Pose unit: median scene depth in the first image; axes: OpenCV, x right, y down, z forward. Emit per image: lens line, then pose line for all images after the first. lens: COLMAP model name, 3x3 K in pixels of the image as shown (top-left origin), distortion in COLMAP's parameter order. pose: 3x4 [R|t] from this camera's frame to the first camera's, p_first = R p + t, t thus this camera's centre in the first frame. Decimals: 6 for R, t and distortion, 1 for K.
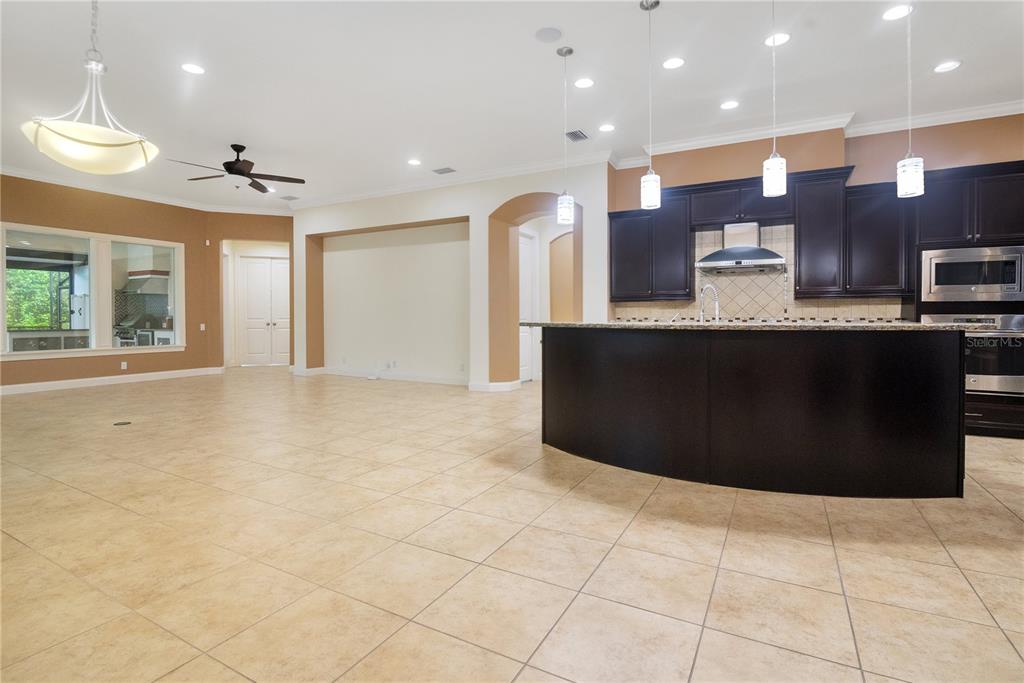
lens RADIAL K [[495.4, 0, 522.5], [0, 495.4, 318.3], [0, 0, 1]] dist [-0.007564, 0.000592]
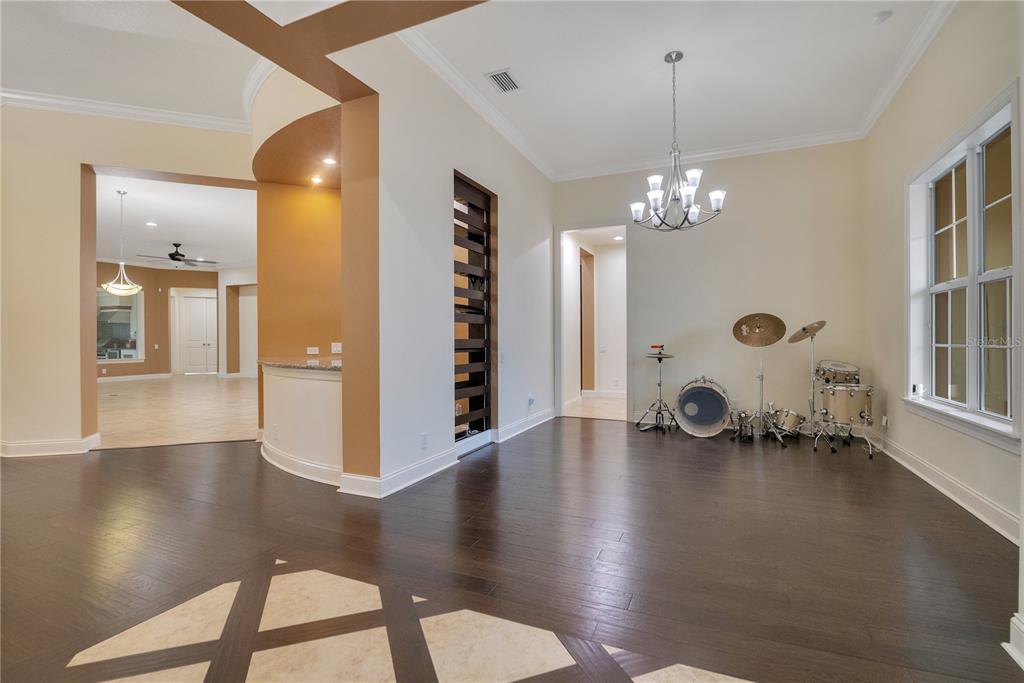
lens RADIAL K [[495.4, 0, 506.6], [0, 495.4, 338.1], [0, 0, 1]] dist [-0.007564, 0.000592]
pose [[0.999083, -0.002118, 0.042753, 0.337041], [0.002239, 0.999994, -0.002778, -0.001091], [-0.042747, 0.002871, 0.999082, -0.521716]]
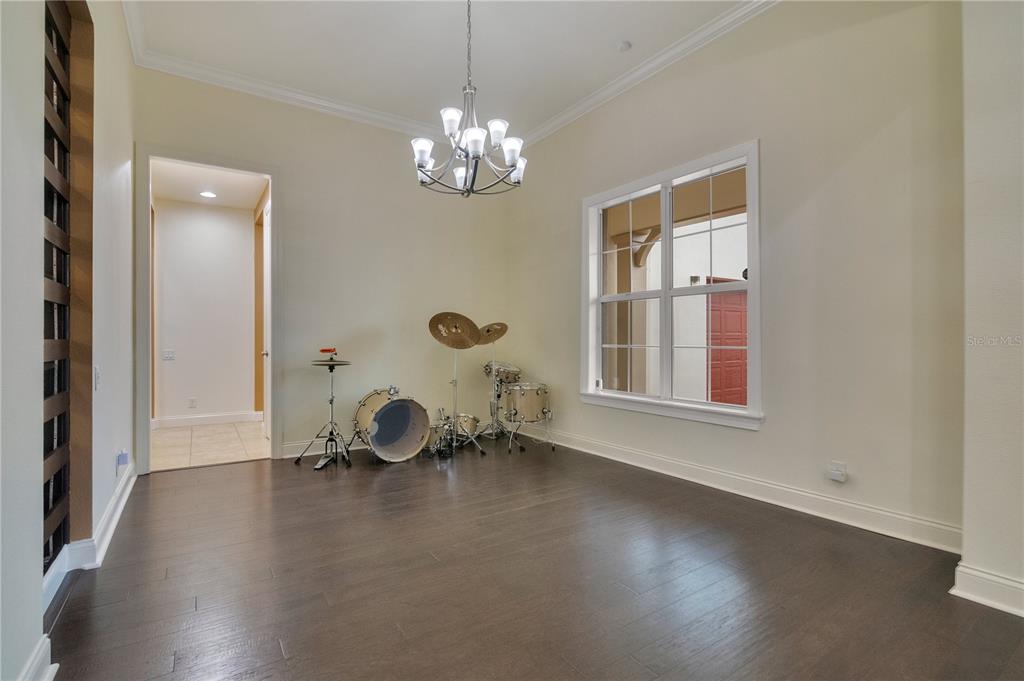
lens RADIAL K [[482.0, 0, 510.6], [0, 482.0, 341.9], [0, 0, 1]] dist [-0.014774, -0.000647]
pose [[0.492166, -0.003656, 0.870494, 0.251441], [-0.000807, 0.999989, 0.004656, -0.001951], [-0.870501, -0.002994, 0.492157, -0.289256]]
